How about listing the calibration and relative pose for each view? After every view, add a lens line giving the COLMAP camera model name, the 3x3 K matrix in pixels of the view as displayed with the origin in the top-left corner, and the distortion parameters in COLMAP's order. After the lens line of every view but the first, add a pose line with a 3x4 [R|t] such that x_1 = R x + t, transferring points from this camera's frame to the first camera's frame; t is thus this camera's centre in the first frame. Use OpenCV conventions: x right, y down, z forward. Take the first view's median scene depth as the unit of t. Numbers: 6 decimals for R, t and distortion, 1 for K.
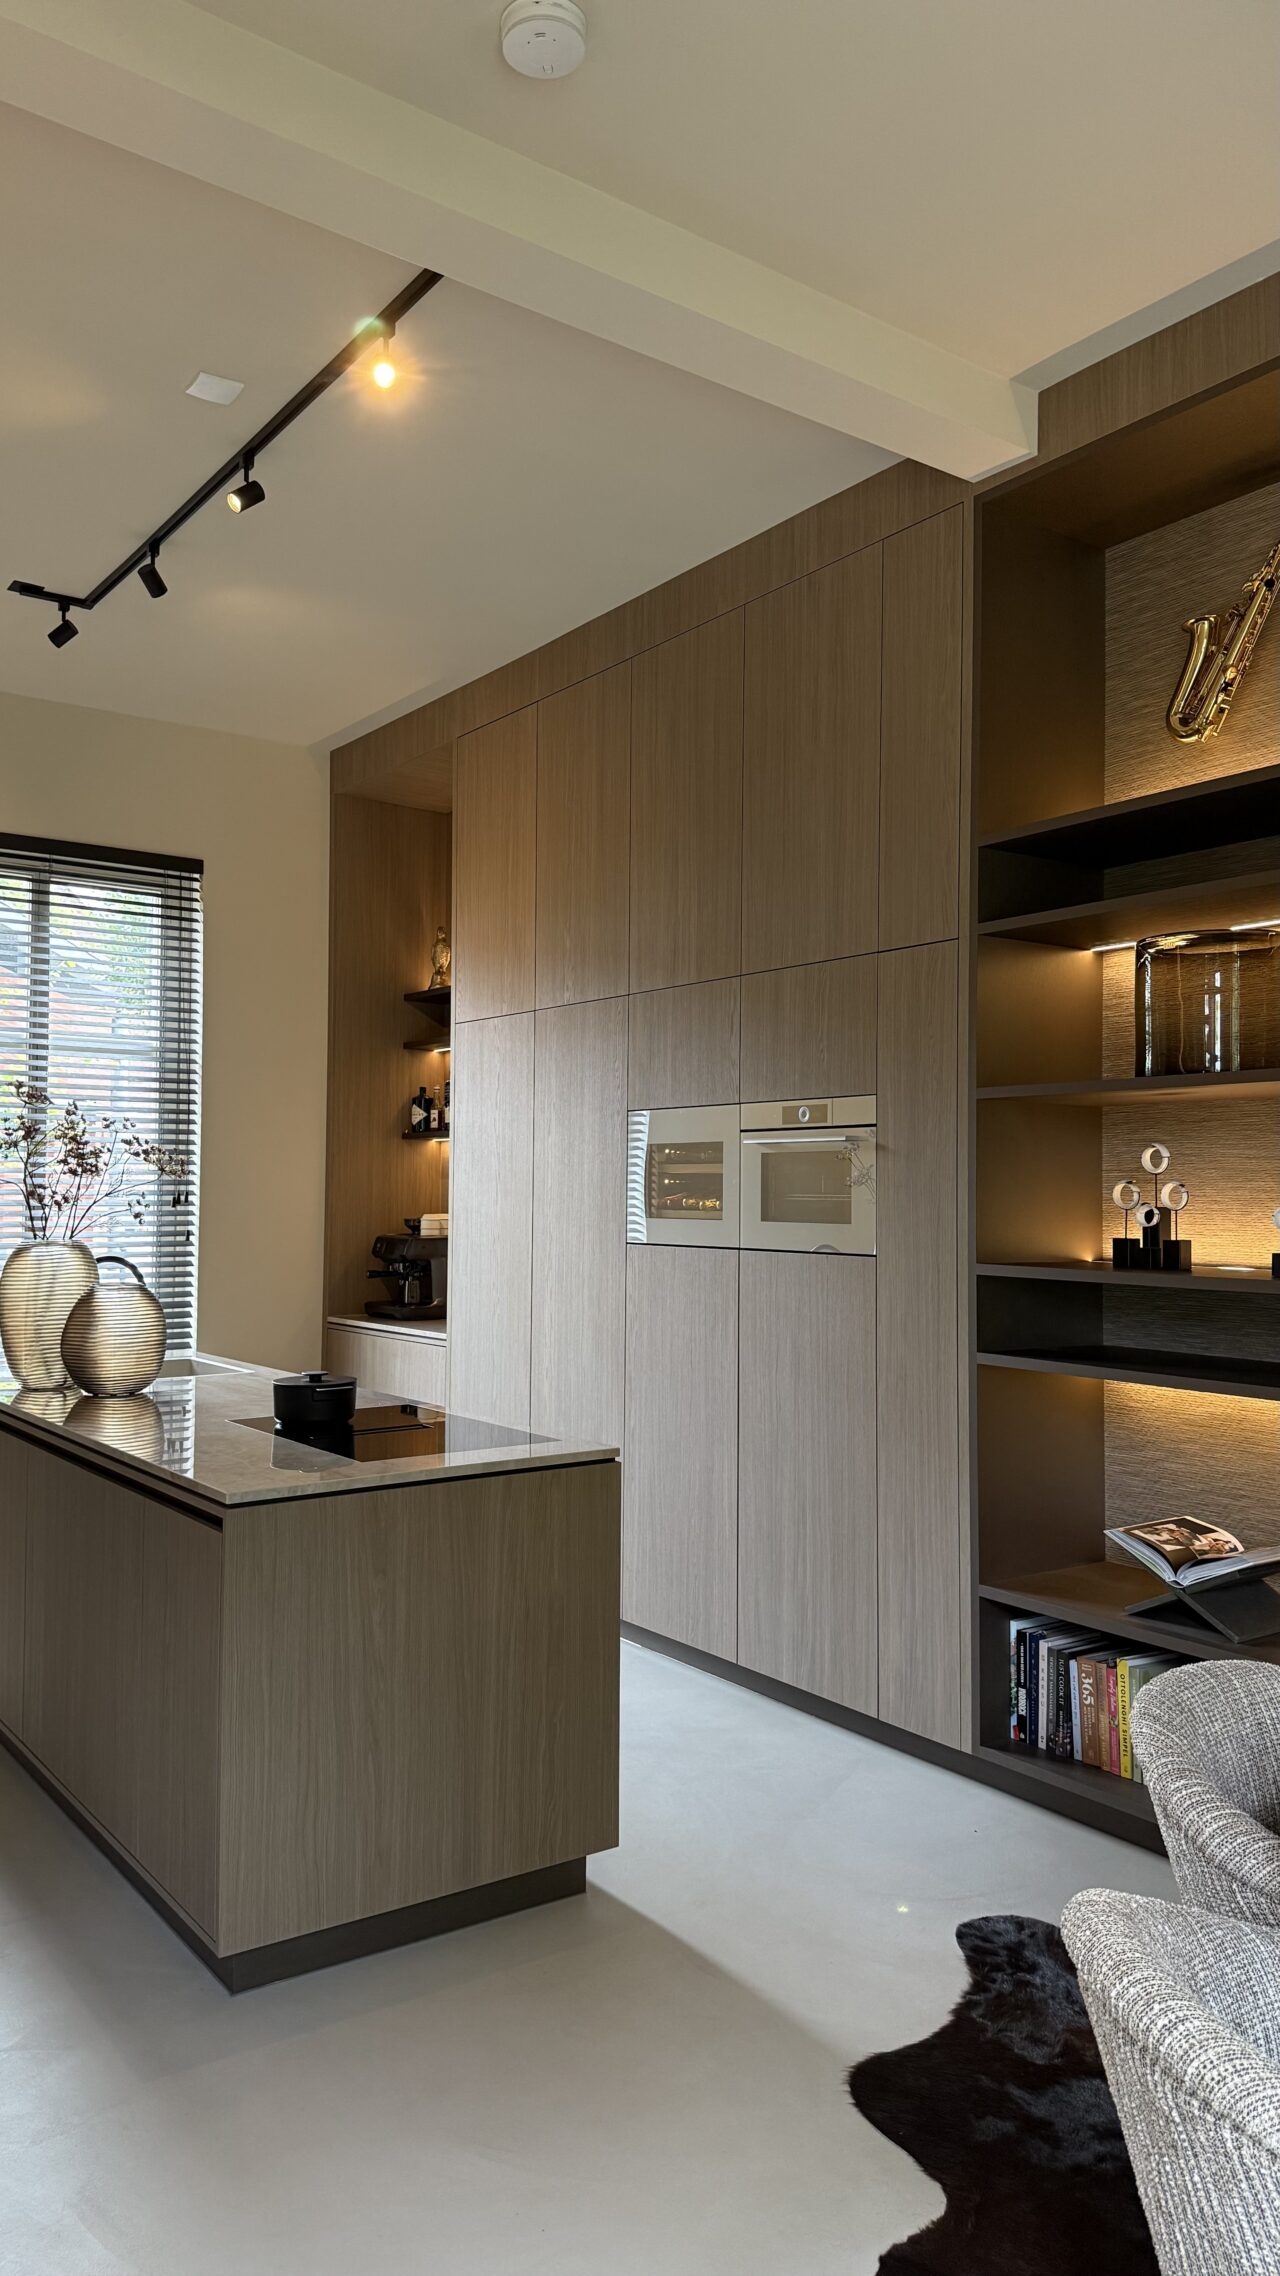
lens RADIAL K [[1600.6, 0, 640.0], [0, 1600.6, 1138.0], [0, 0, 1]] dist [0.103495, -0.165723]
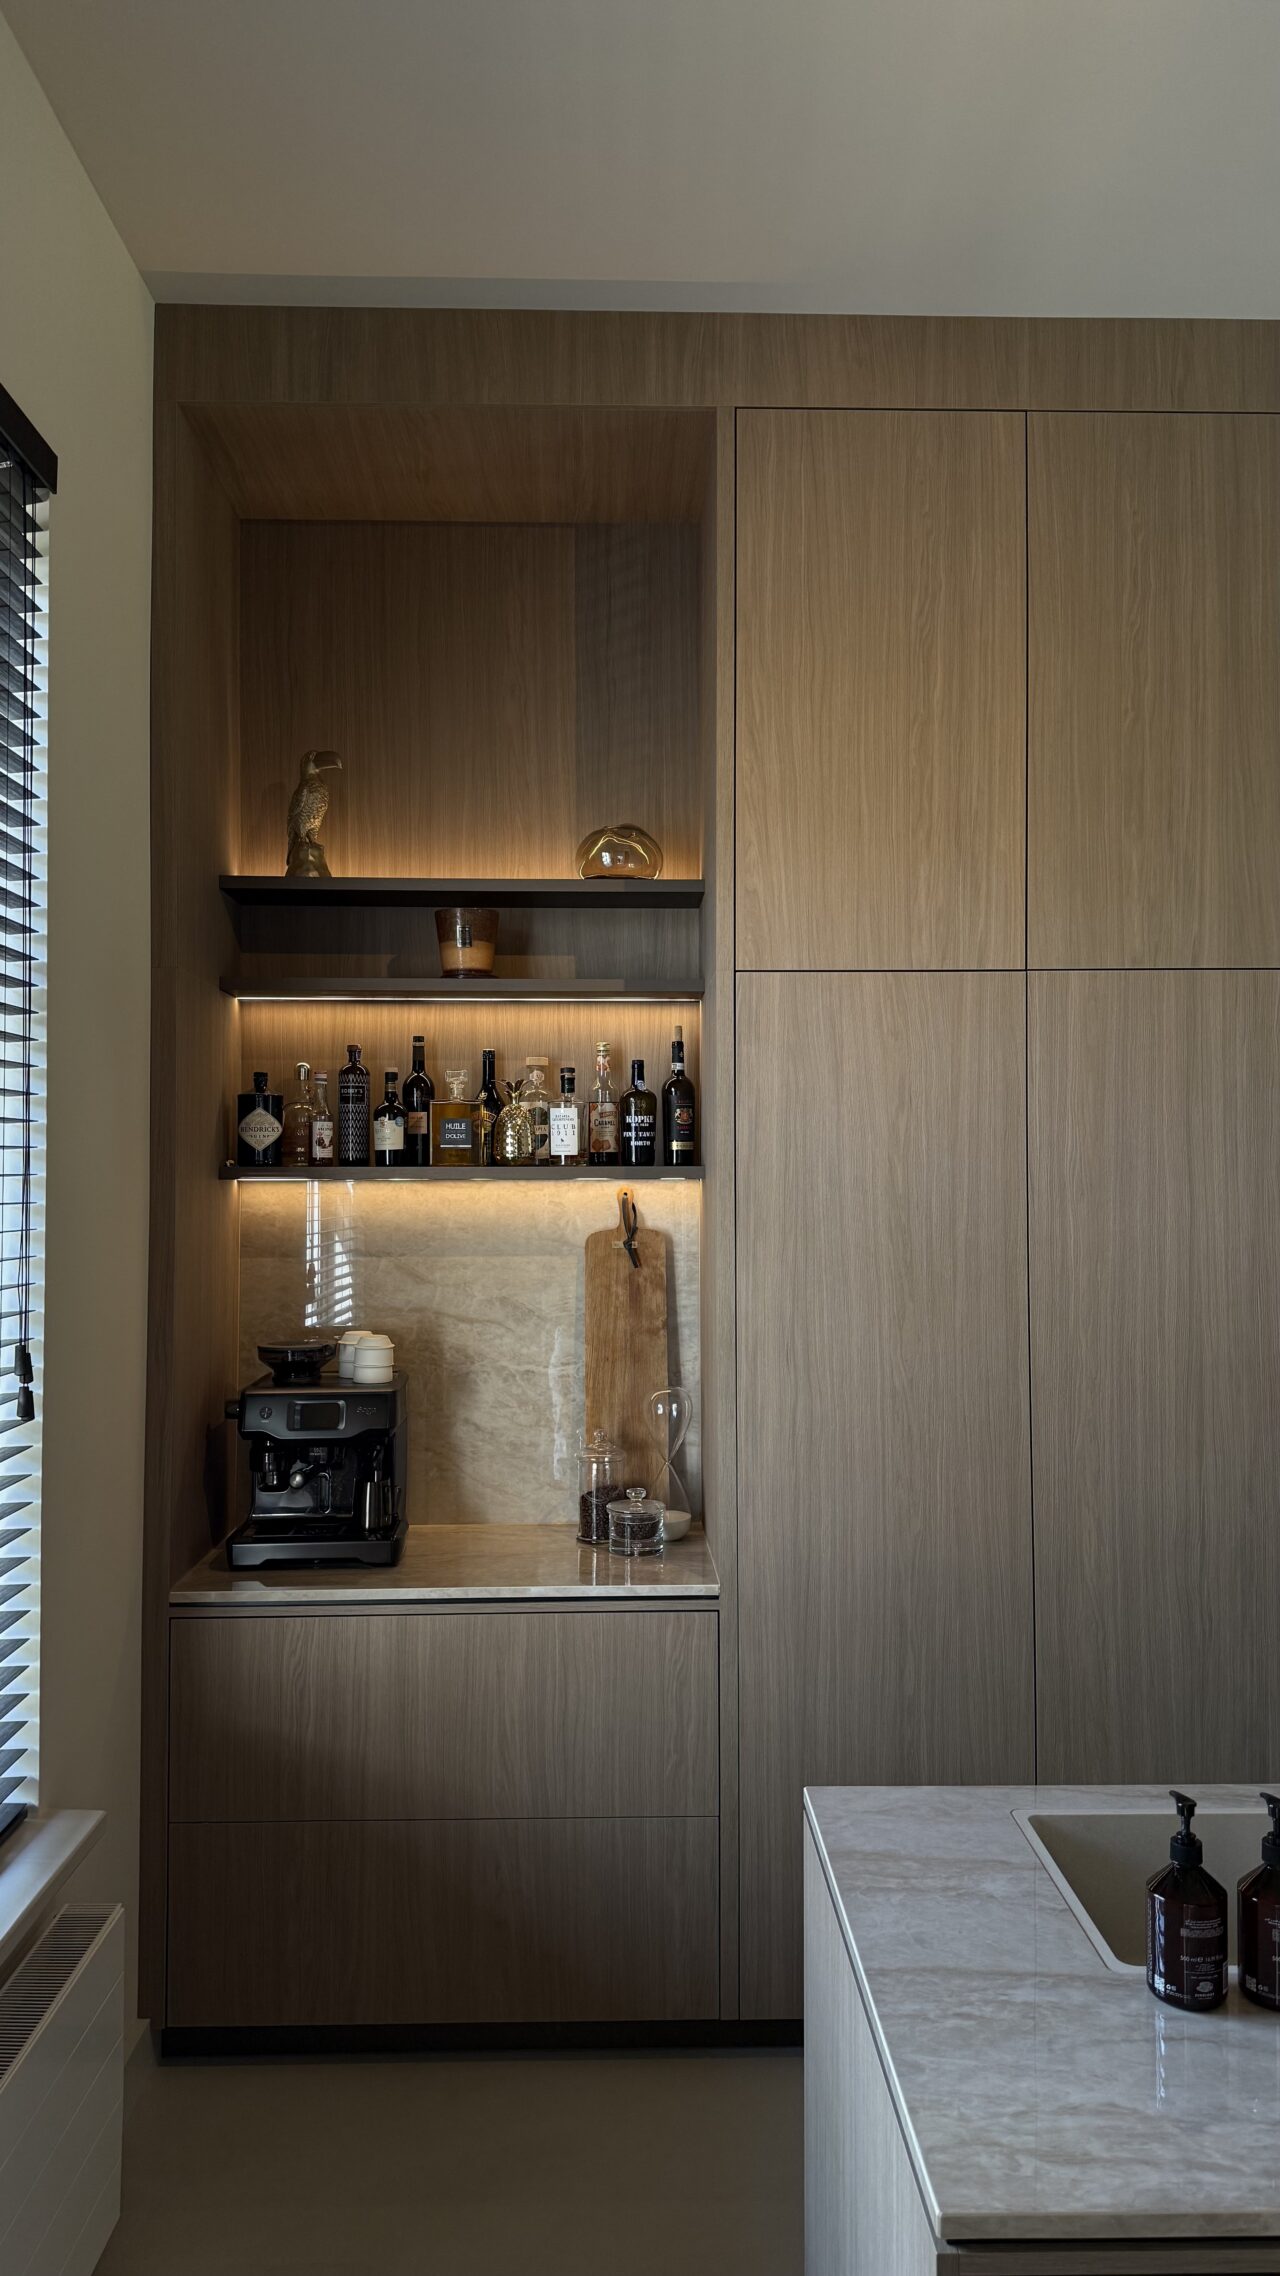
lens RADIAL K [[1600.6, 0, 640.0], [0, 1600.6, 1138.0], [0, 0, 1]] dist [0.103495, -0.165723]
pose [[0.563982, 0.012473, 0.825693, -0.598801], [-0.022684, 0.999743, 0.000392, -0.018730], [-0.825476, -0.018951, 0.564120, 0.794752]]
